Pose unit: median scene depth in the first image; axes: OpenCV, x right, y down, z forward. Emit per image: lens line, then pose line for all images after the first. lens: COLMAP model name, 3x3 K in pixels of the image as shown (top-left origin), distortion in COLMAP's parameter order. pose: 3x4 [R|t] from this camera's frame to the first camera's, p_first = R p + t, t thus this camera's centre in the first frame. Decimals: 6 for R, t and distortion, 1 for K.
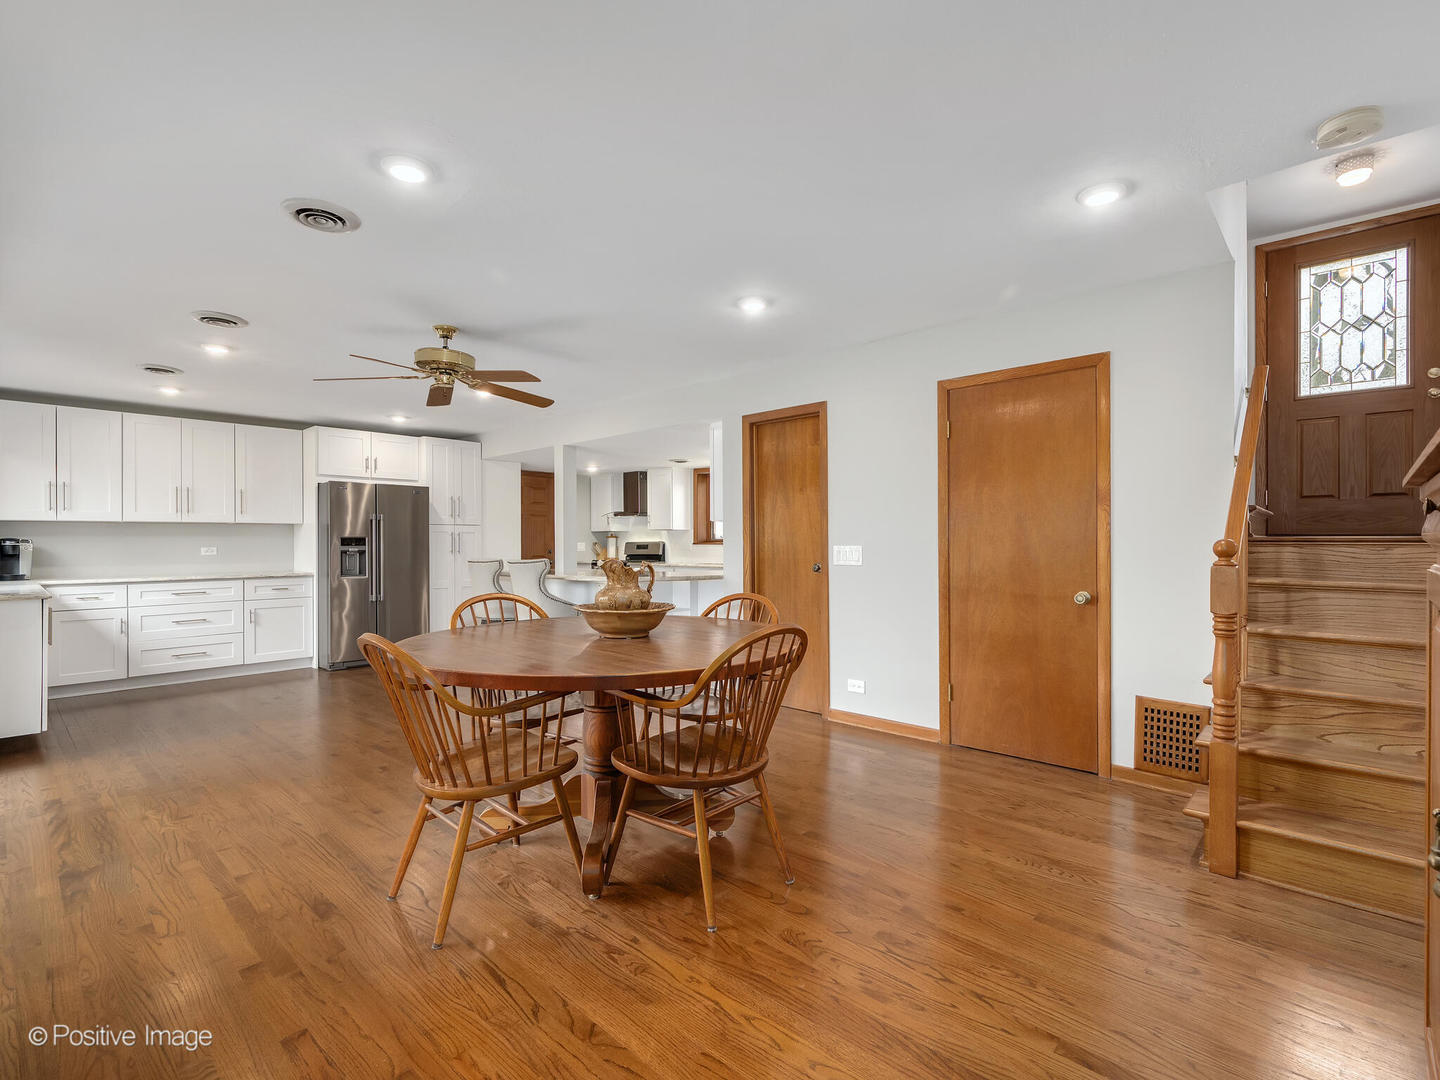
lens RADIAL K [[663.6, 0, 741.6], [0, 663.6, 543.9], [0, 0, 1]] dist [-0.000185, 0.000307]
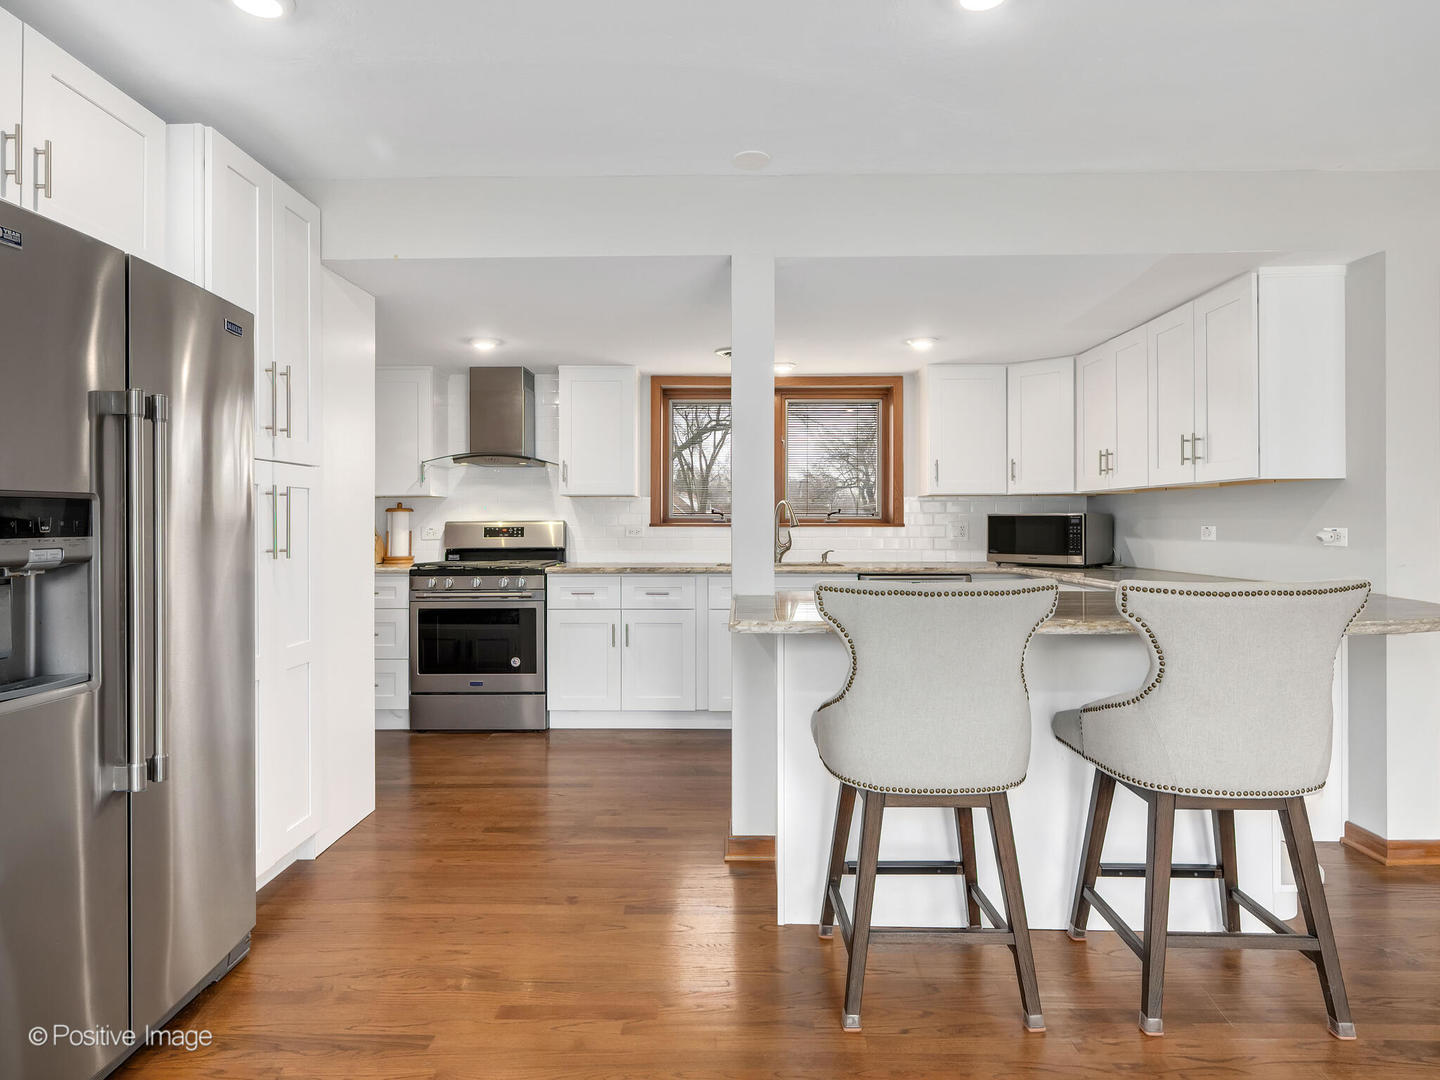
lens RADIAL K [[803.1, 0, 702.3], [0, 803.1, 522.5], [0, 0, 1]] dist [-0.000209, 0.000919]
pose [[0.759343, 0.000565, 0.650690, -0.586741], [0.001370, 0.999996, -0.002467, -0.000801], [-0.650689, 0.002765, 0.759339, 0.684760]]
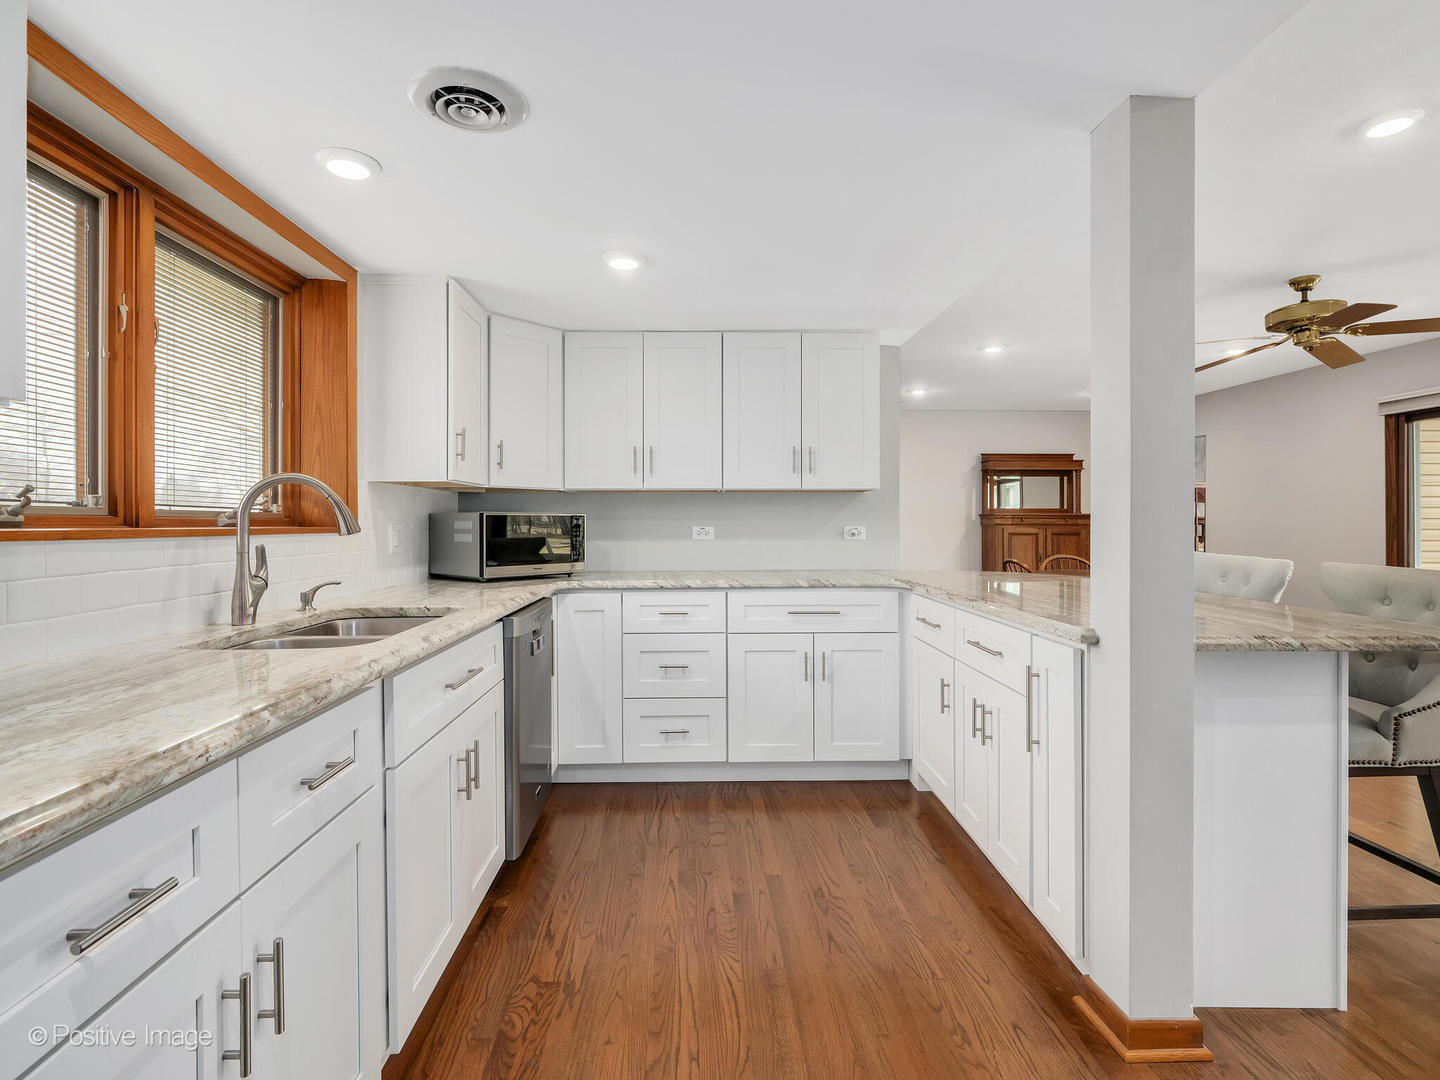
lens RADIAL K [[714.1, 0, 708.4], [0, 714.1, 526.9], [0, 0, 1]] dist [-0.012452, -0.001756]
pose [[-0.681878, -0.002268, 0.731462, -0.350242], [0.004233, 0.999966, 0.007046, -0.003140], [-0.731453, 0.007901, -0.681846, 1.296237]]
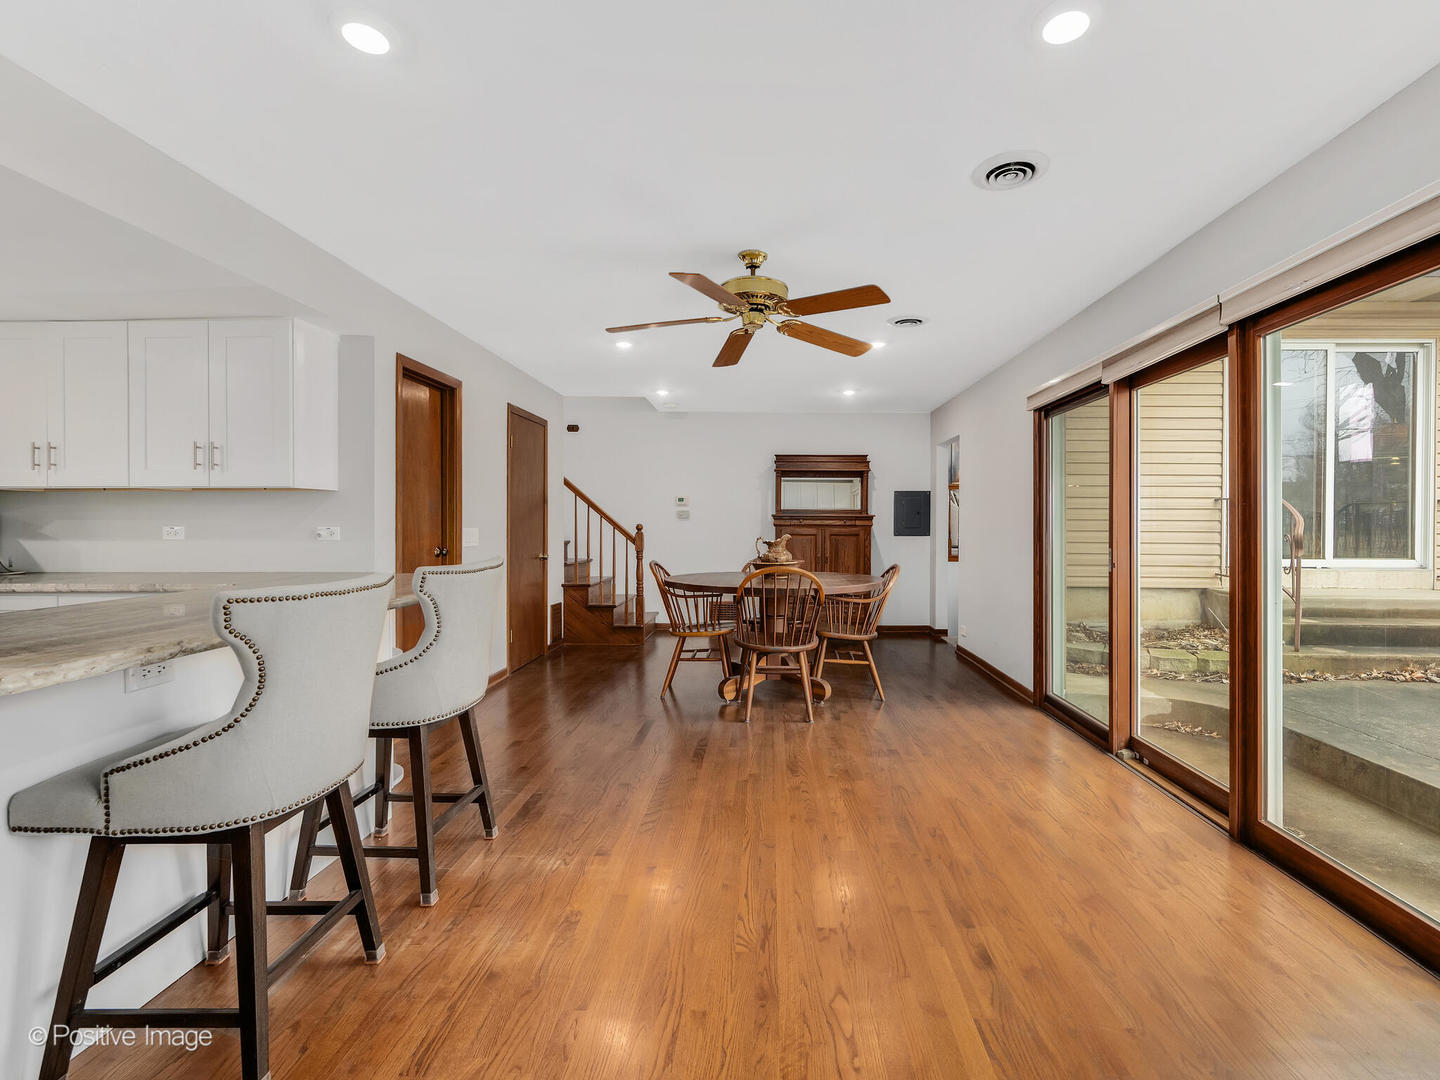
lens RADIAL K [[663.6, 0, 756.6], [0, 663.6, 524.4], [0, 0, 1]] dist [-0.000185, 0.000307]
pose [[-0.651325, -0.001574, 0.758797, -0.620279], [0.000664, 0.999996, 0.002644, -0.001316], [-0.758799, 0.002226, -0.651321, 0.886763]]
